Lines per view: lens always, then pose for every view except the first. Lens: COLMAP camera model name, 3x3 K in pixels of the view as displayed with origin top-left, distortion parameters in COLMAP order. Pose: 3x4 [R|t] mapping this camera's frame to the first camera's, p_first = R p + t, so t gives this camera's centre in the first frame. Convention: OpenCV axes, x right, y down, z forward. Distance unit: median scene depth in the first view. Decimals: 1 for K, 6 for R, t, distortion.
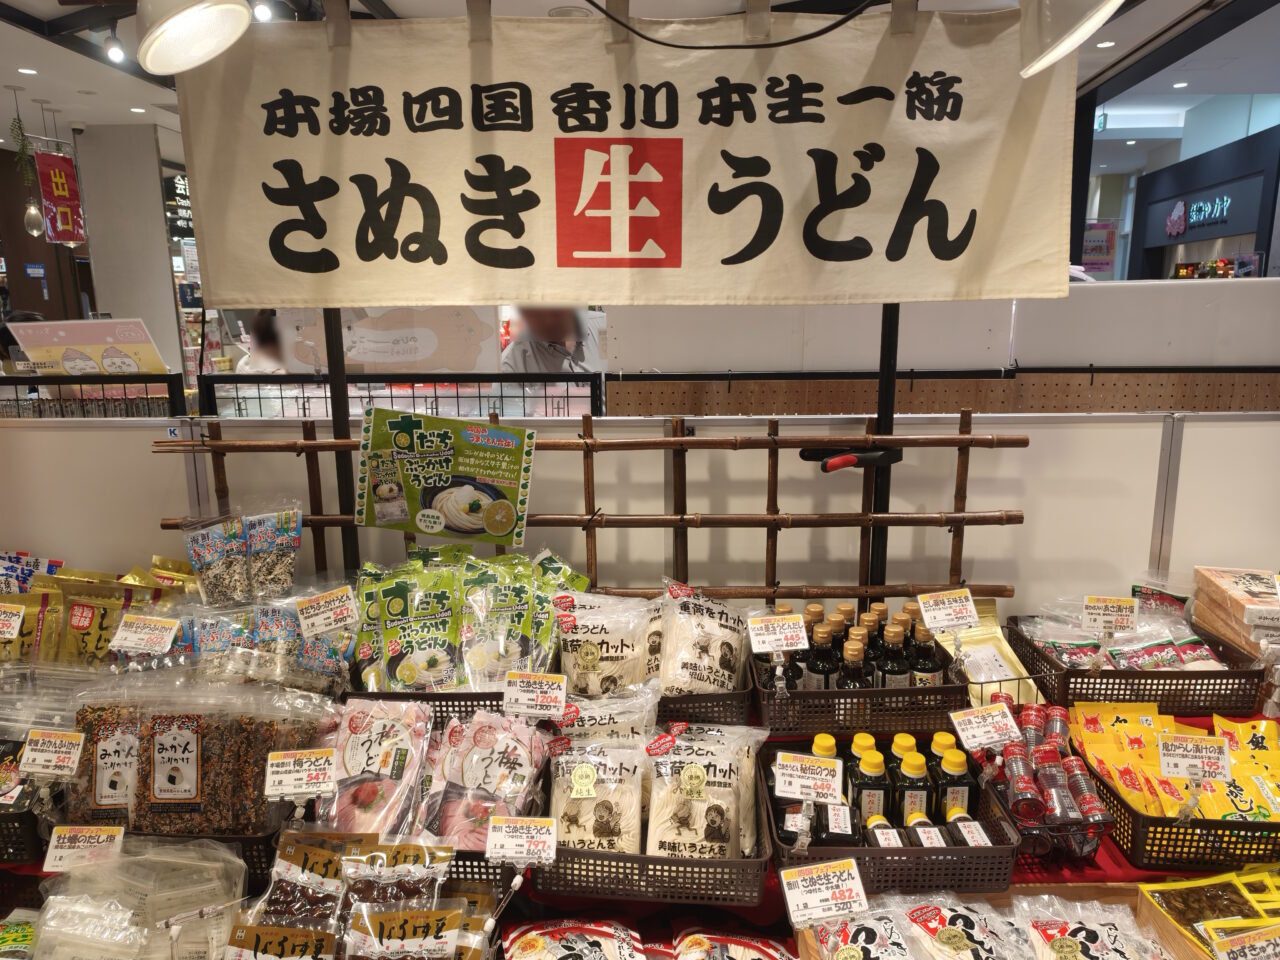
lens RADIAL K [[854.7, 0, 643.6], [0, 854.7, 483.0], [0, 0, 1]] dist [0.008234, -0.002914]
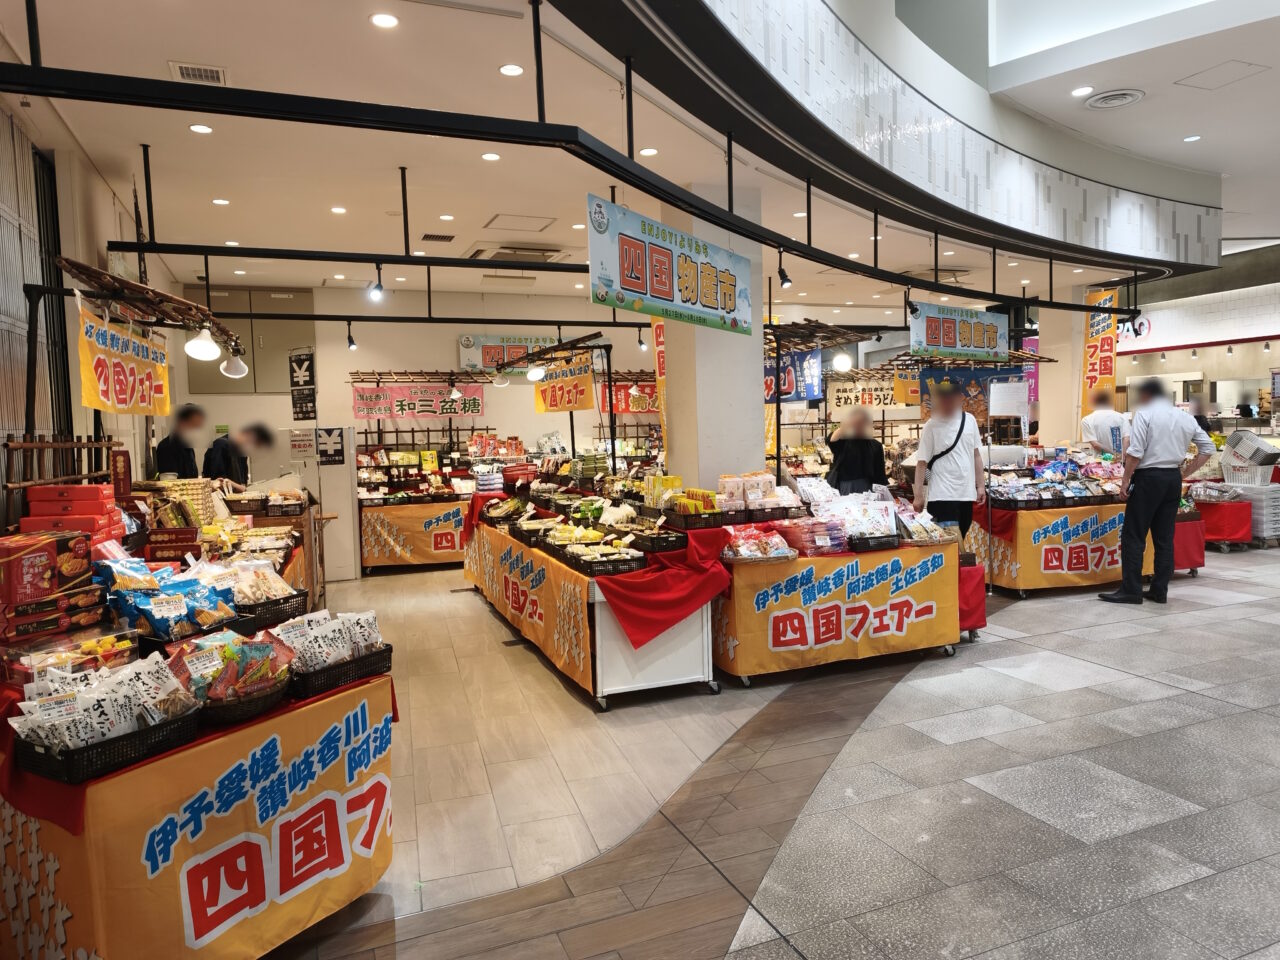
lens RADIAL K [[854.7, 0, 640.2], [0, 854.7, 477.1], [0, 0, 1]] dist [0.008234, -0.002914]
pose [[0.907033, -0.047947, 0.418321, -6.405956], [0.099728, 0.989690, -0.102802, 1.266769], [-0.409079, 0.134963, 0.902463, -6.505570]]
